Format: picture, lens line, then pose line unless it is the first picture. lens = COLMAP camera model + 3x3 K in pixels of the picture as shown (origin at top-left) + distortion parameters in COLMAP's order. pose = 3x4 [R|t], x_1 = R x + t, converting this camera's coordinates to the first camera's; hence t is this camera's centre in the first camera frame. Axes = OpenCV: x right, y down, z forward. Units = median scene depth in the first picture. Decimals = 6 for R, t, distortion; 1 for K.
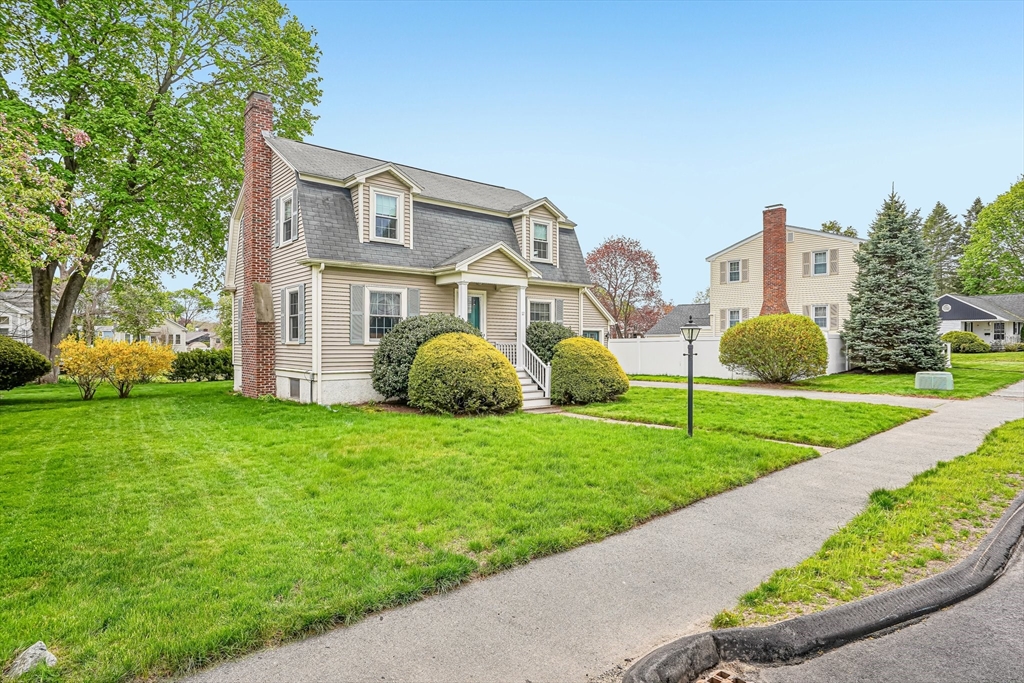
lens RADIAL K [[561.3, 0, 512.0], [0, 561.3, 341.5], [0, 0, 1]] dist [-0.002371, -0.000353]
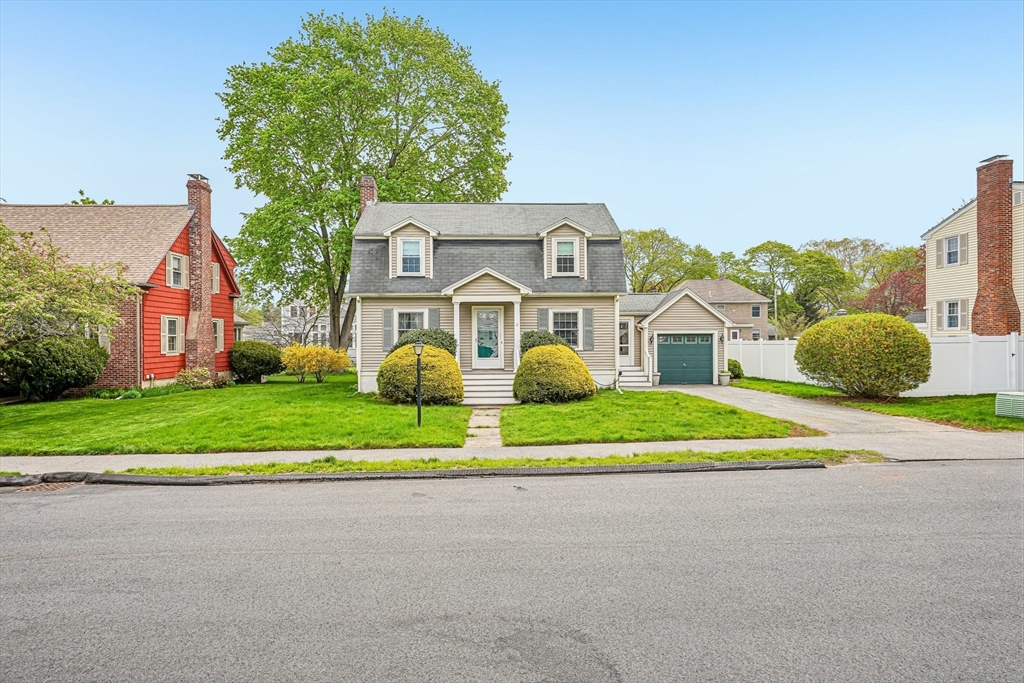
lens RADIAL K [[601.6, 0, 512.0], [0, 601.6, 341.5], [0, 0, 1]] dist [0.003327, 0.000281]
pose [[0.795407, -0.000365, -0.606076, 0.776220], [0.006416, 0.999949, 0.007818, -0.024517], [0.606042, -0.010107, 0.795369, -0.012311]]
